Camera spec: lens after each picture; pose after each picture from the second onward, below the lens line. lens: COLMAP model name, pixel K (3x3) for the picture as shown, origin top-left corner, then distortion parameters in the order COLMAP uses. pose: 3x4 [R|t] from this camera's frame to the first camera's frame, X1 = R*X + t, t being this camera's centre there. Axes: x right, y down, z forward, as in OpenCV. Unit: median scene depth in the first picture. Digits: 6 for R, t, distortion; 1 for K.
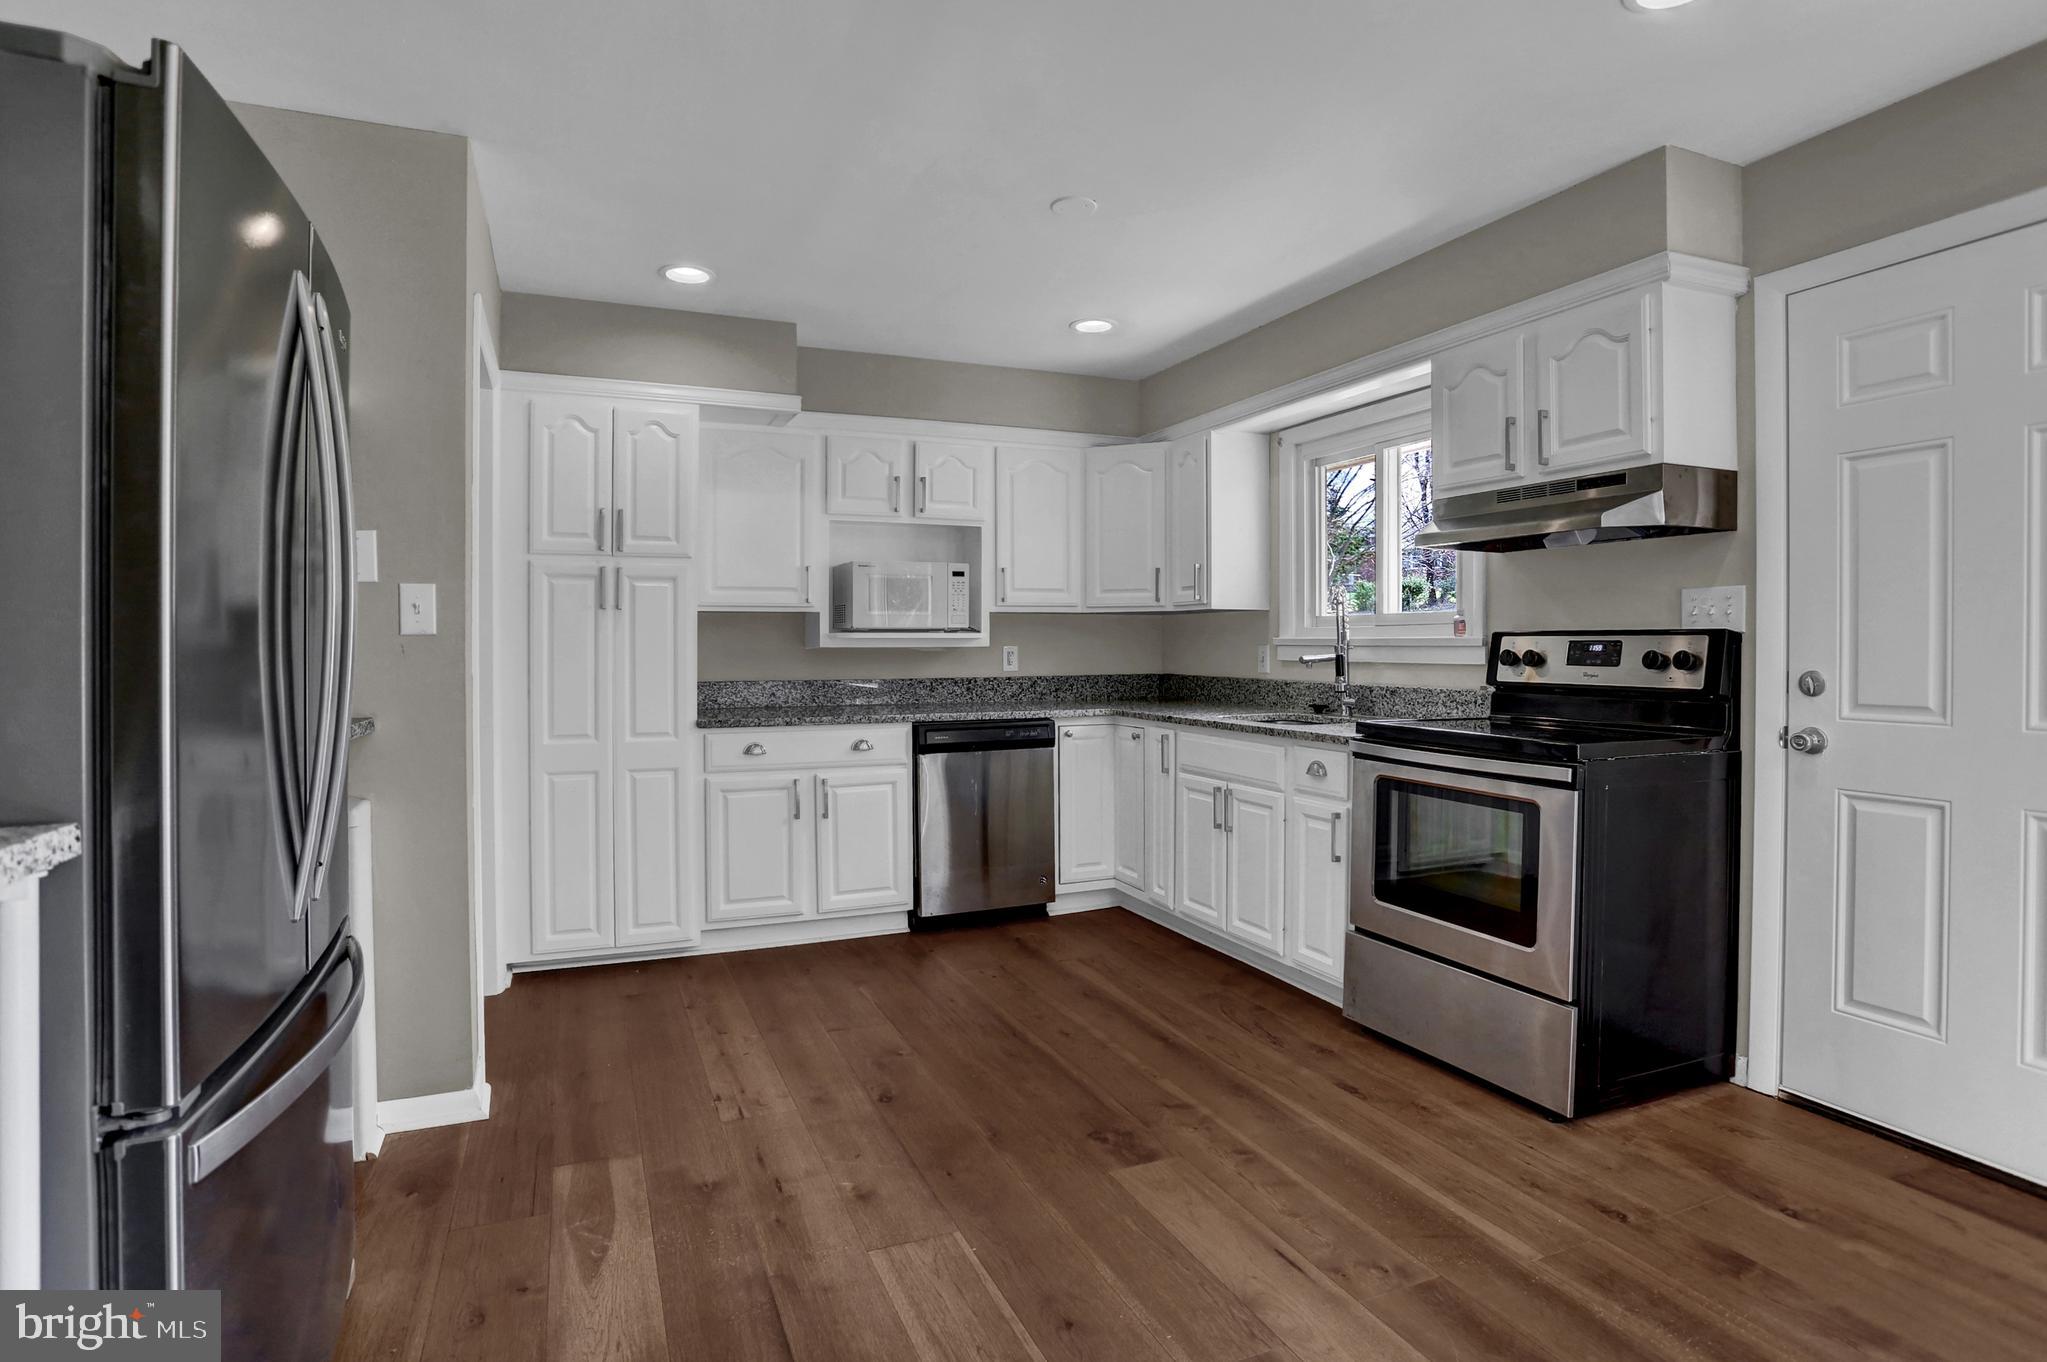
lens RADIAL K [[1053.8, 0, 1024.4], [0, 1053.8, 655.1], [0, 0, 1]] dist [-0.022749, 0.000560]
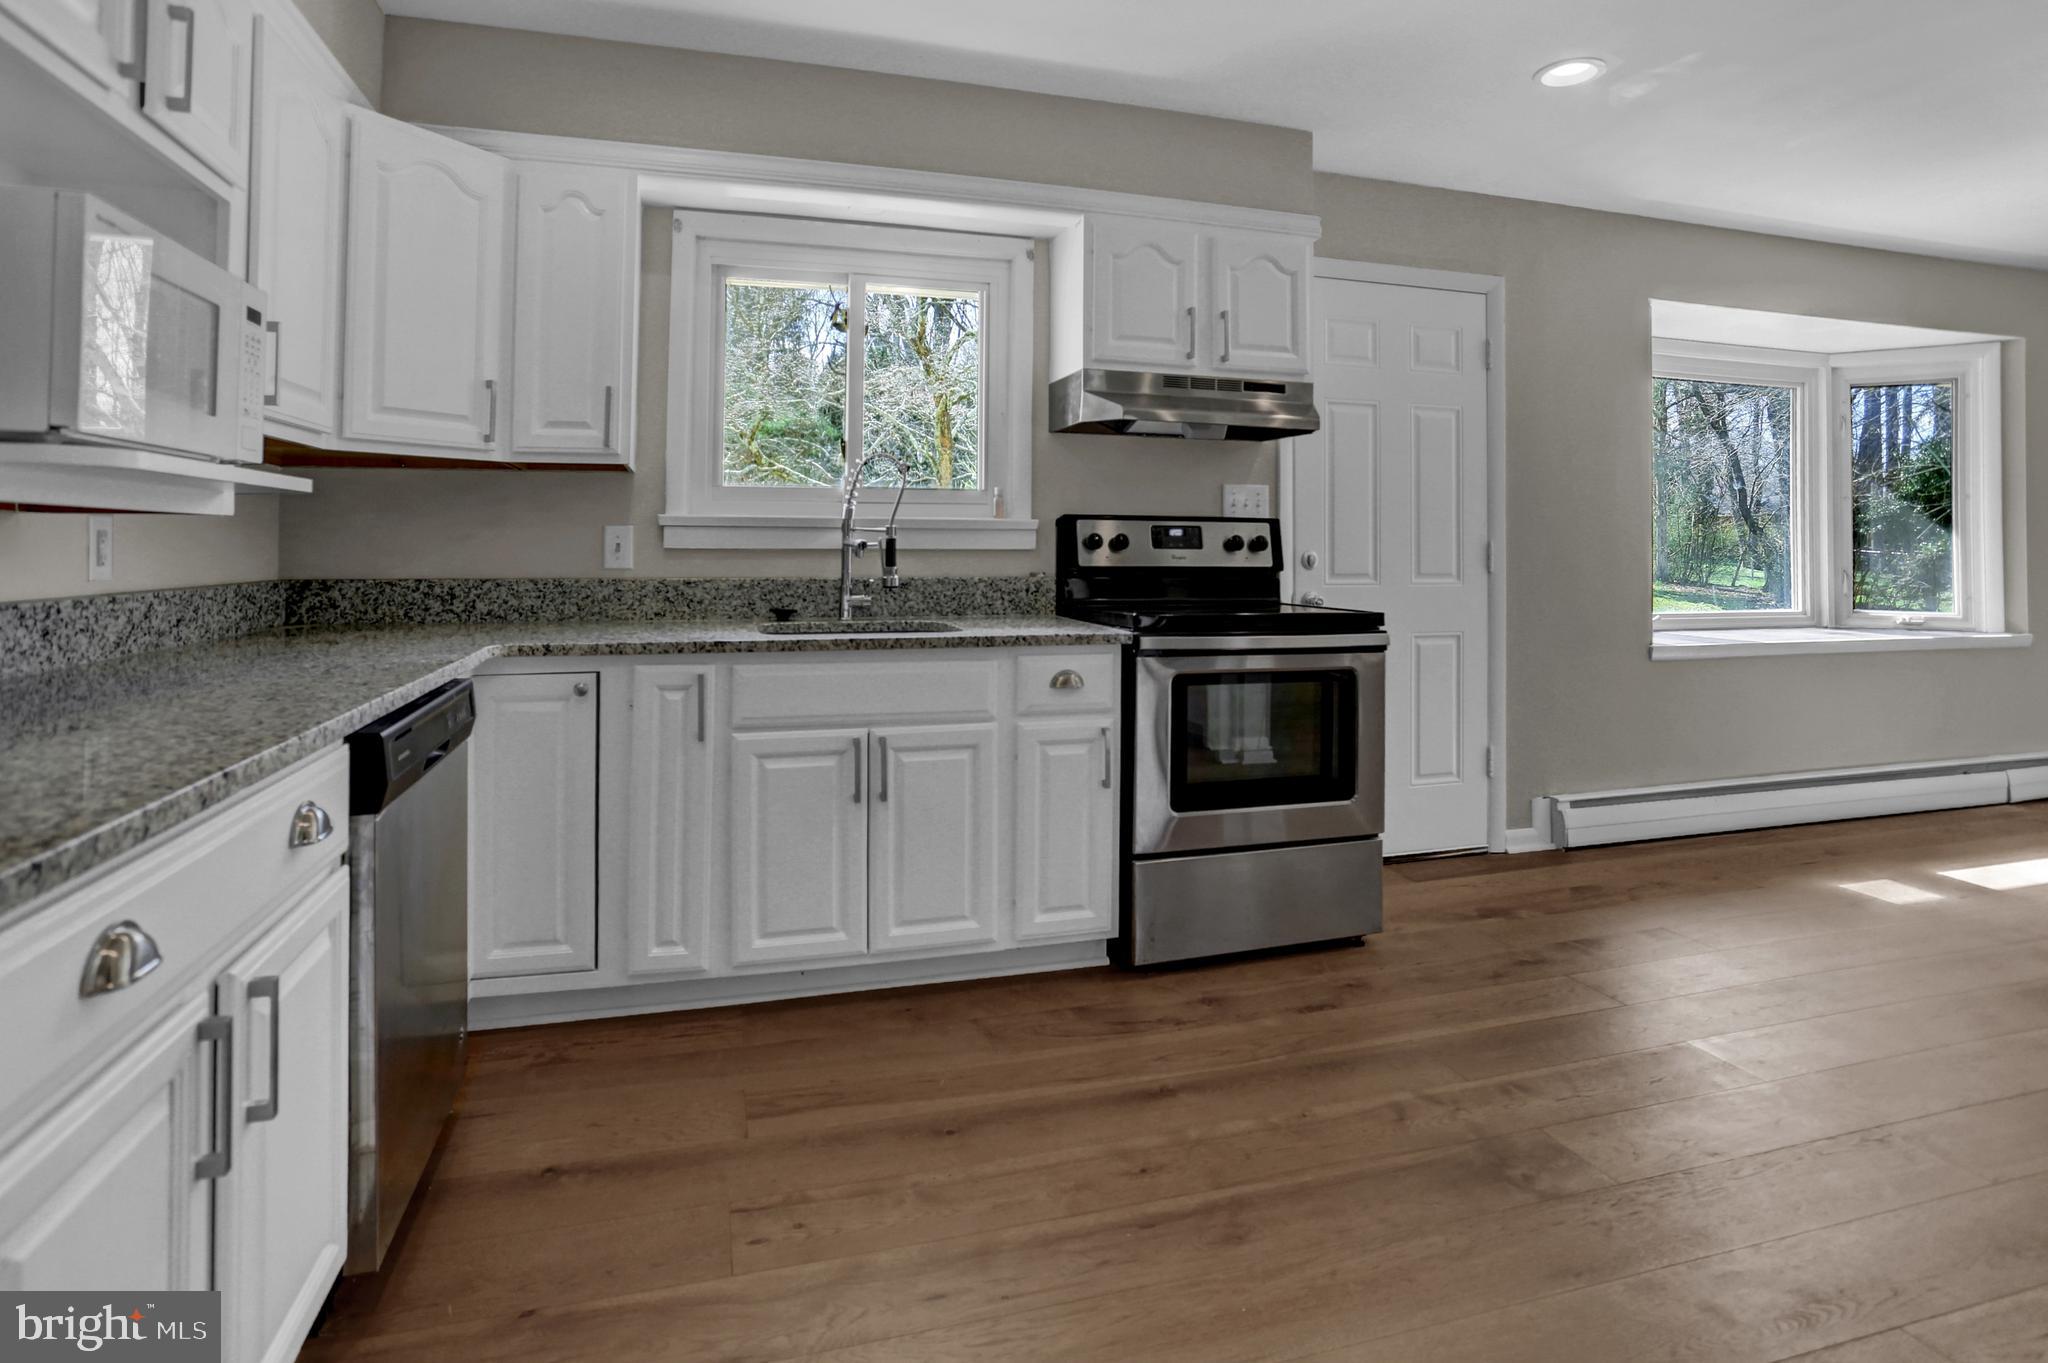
lens RADIAL K [[1052.8, 0, 1023.9], [0, 1052.8, 528.4], [0, 0, 1]] dist [-0.041534, 0.000144]
pose [[0.130269, 0.021751, 0.991240, -0.557912], [0.005610, 0.999727, -0.022675, 0.012401], [-0.991463, 0.008514, 0.130111, 0.995792]]
